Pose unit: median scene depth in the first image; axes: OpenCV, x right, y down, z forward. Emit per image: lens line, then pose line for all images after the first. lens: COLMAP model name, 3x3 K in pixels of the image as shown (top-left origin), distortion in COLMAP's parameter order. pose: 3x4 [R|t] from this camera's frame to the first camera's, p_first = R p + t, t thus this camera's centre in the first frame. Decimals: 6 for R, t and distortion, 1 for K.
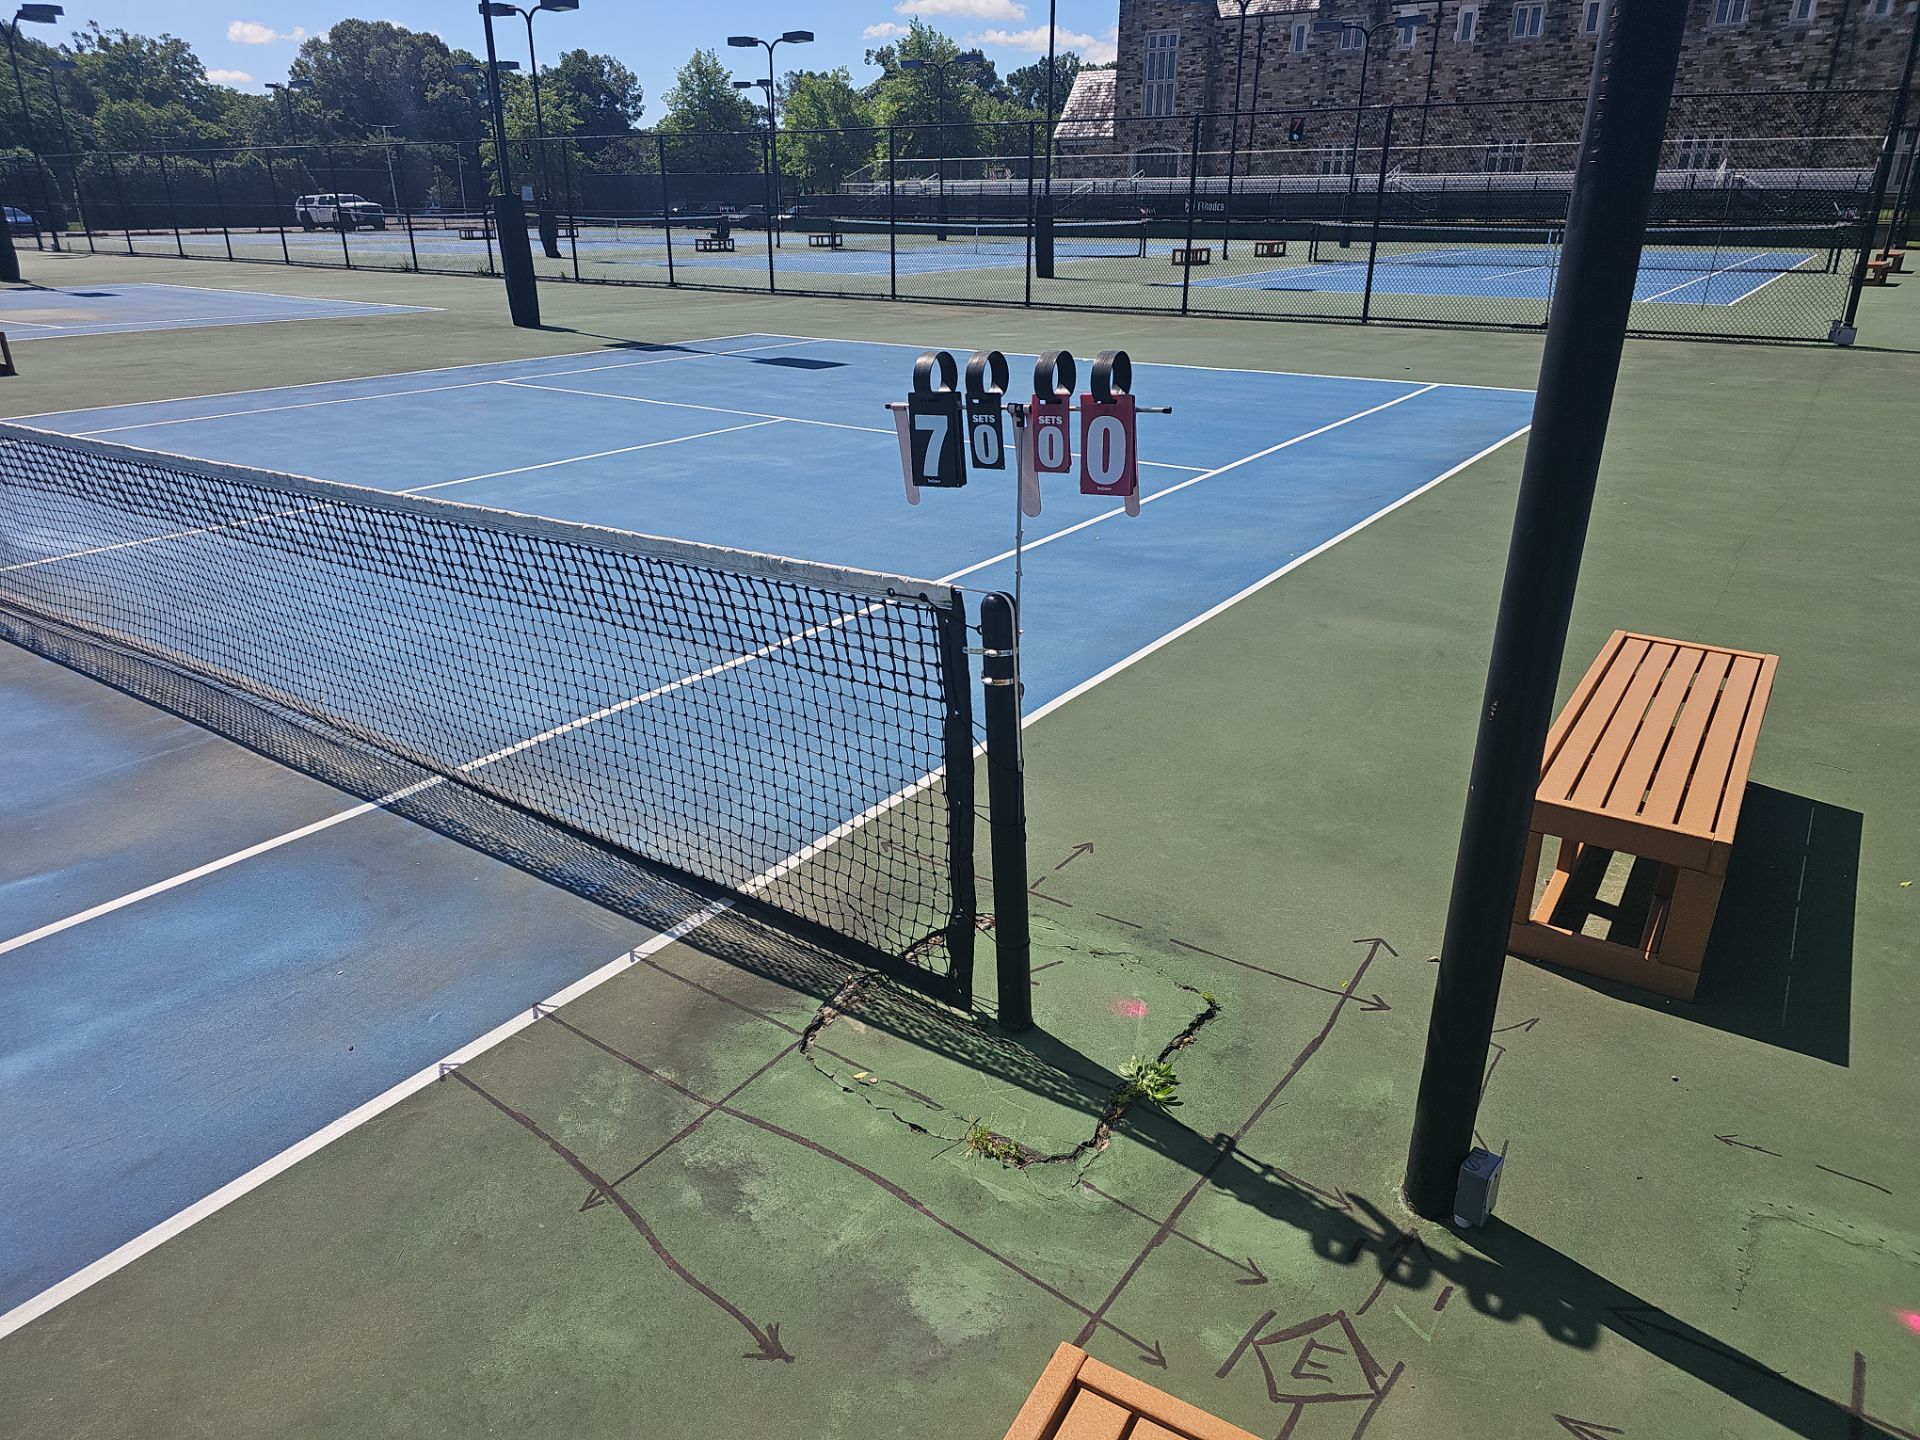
lens RADIAL K [[1269.8, 0, 960.3], [0, 1269.8, 721.7], [0, 0, 1]] dist [0.049178, -0.041930]
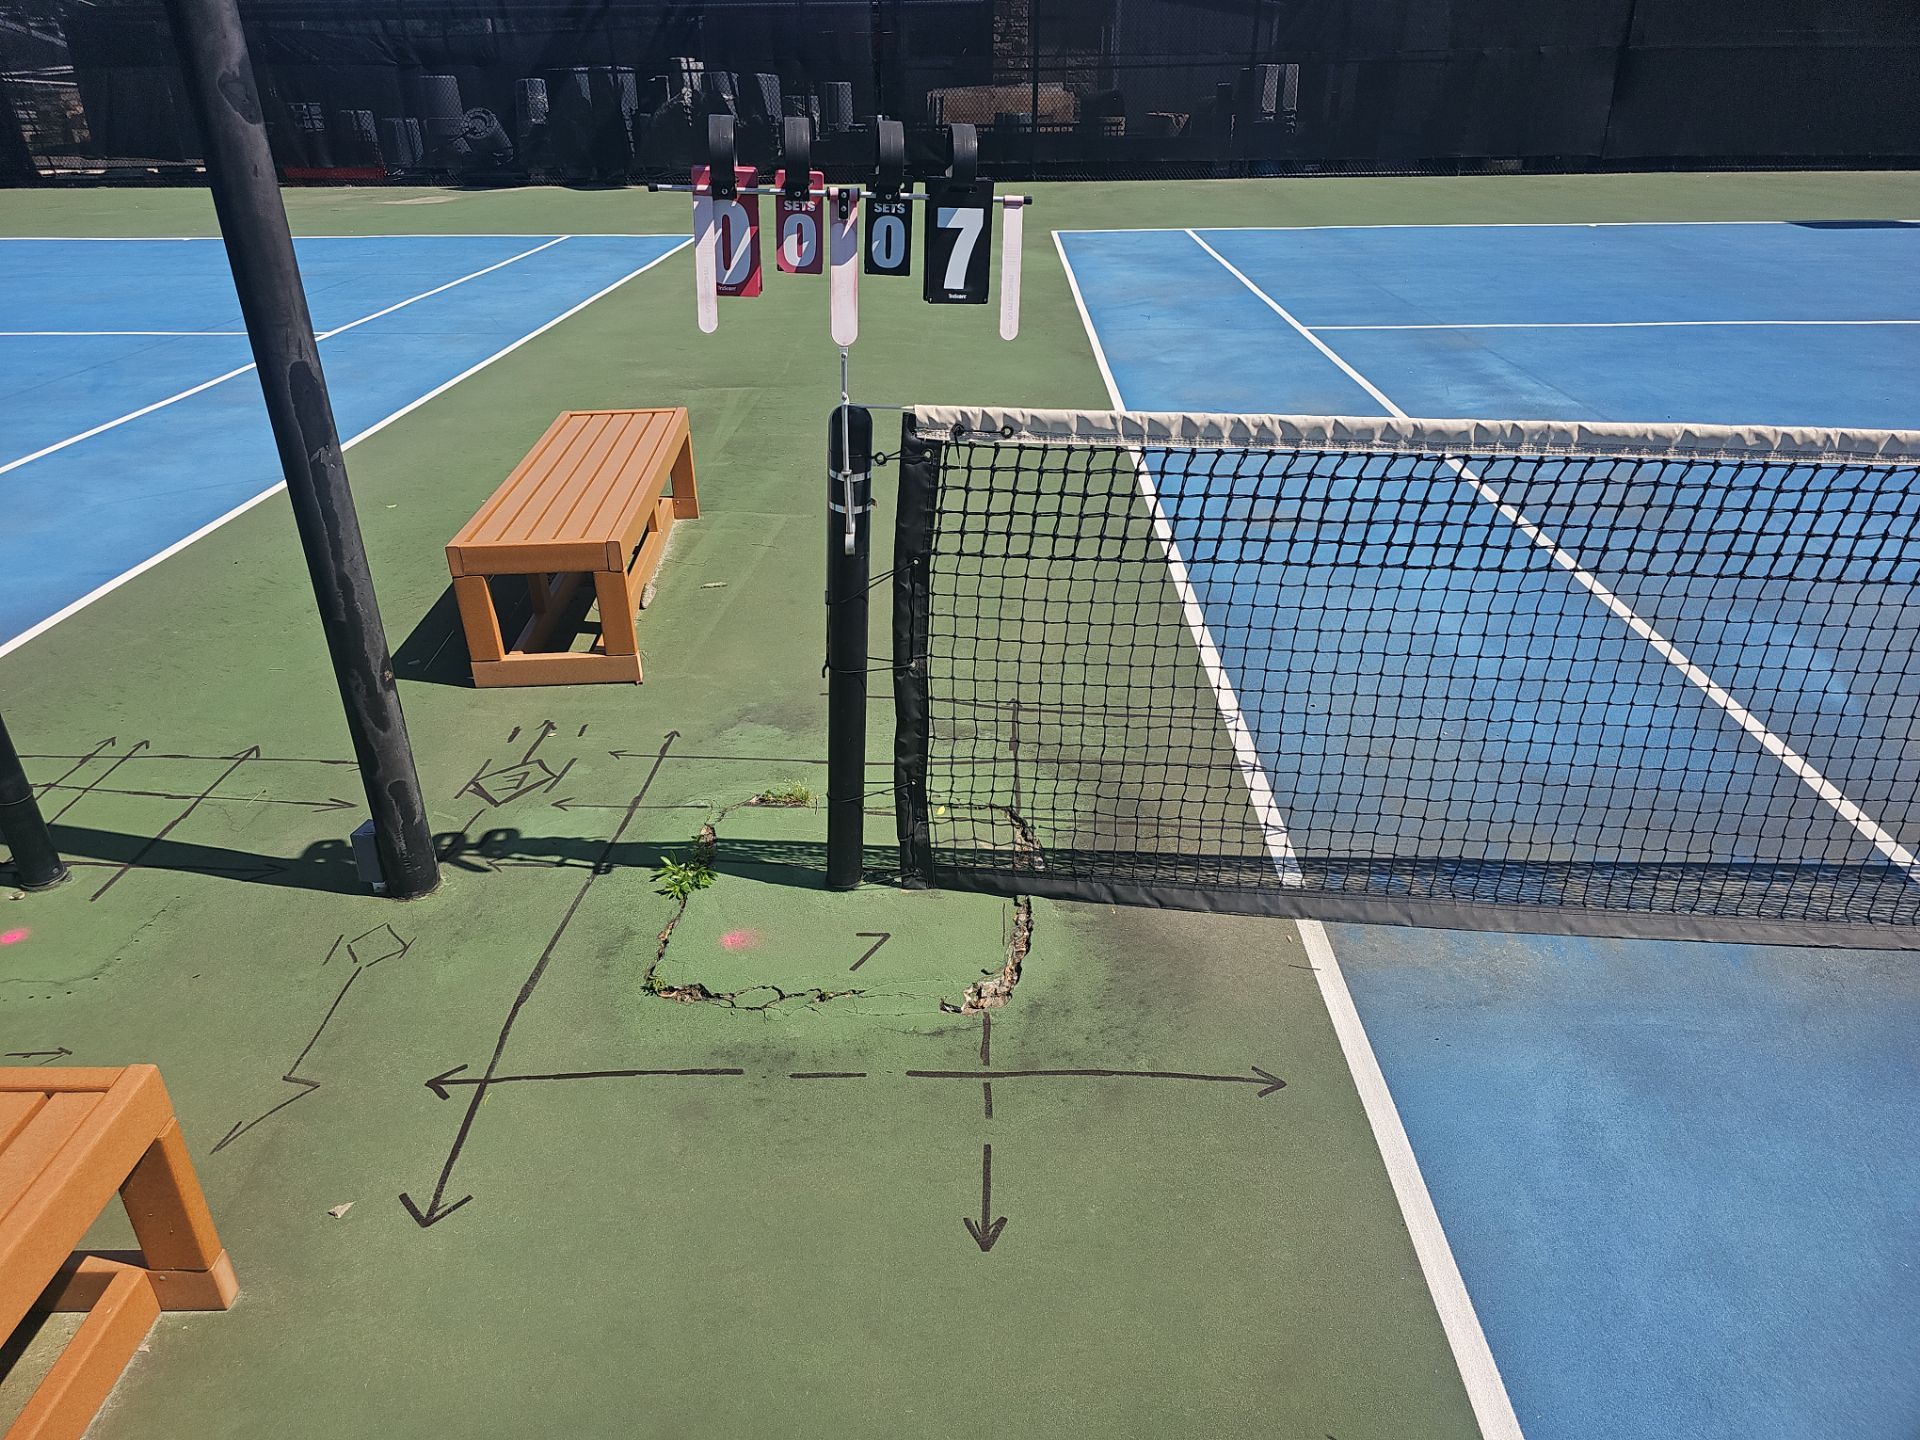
lens RADIAL K [[1269.8, 0, 944.3], [0, 1269.8, 716.2], [0, 0, 1]] dist [0.049178, -0.041930]
pose [[-0.841926, 0.250417, -0.477966, 0.414351], [-0.196188, 0.683105, 0.703476, -0.541019], [0.502663, 0.686046, -0.525995, 1.502698]]
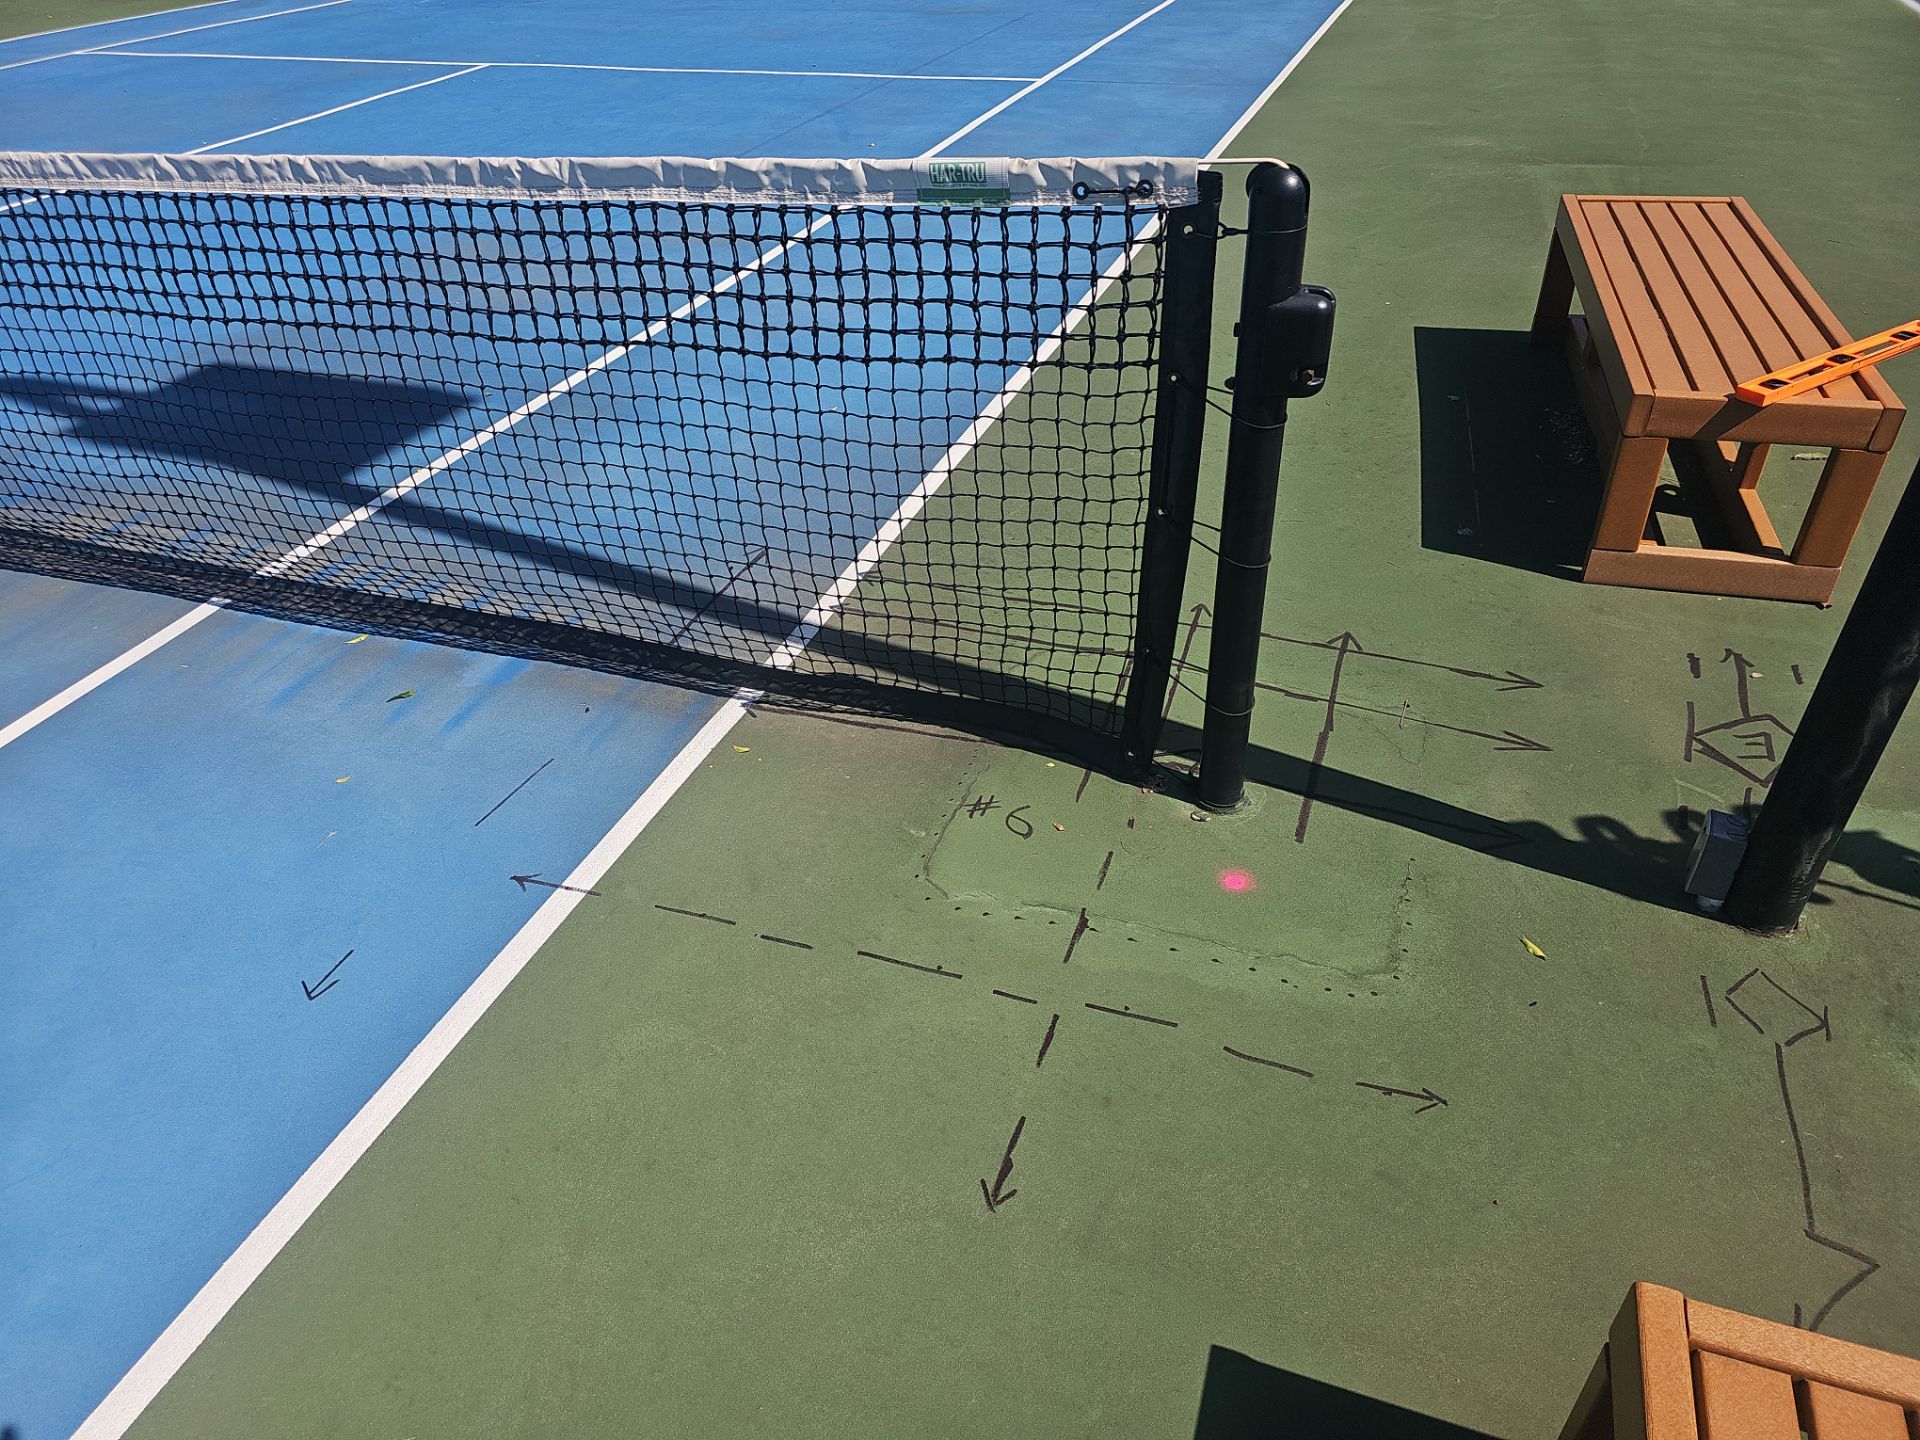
lens RADIAL K [[1269.8, 0, 942.8], [0, 1269.8, 723.1], [0, 0, 1]] dist [0.049178, -0.041930]
pose [[-0.971409, 0.165199, -0.170510, 0.855569], [-0.056863, 0.535407, 0.842678, -0.301075], [0.230502, 0.828281, -0.510705, 1.041060]]
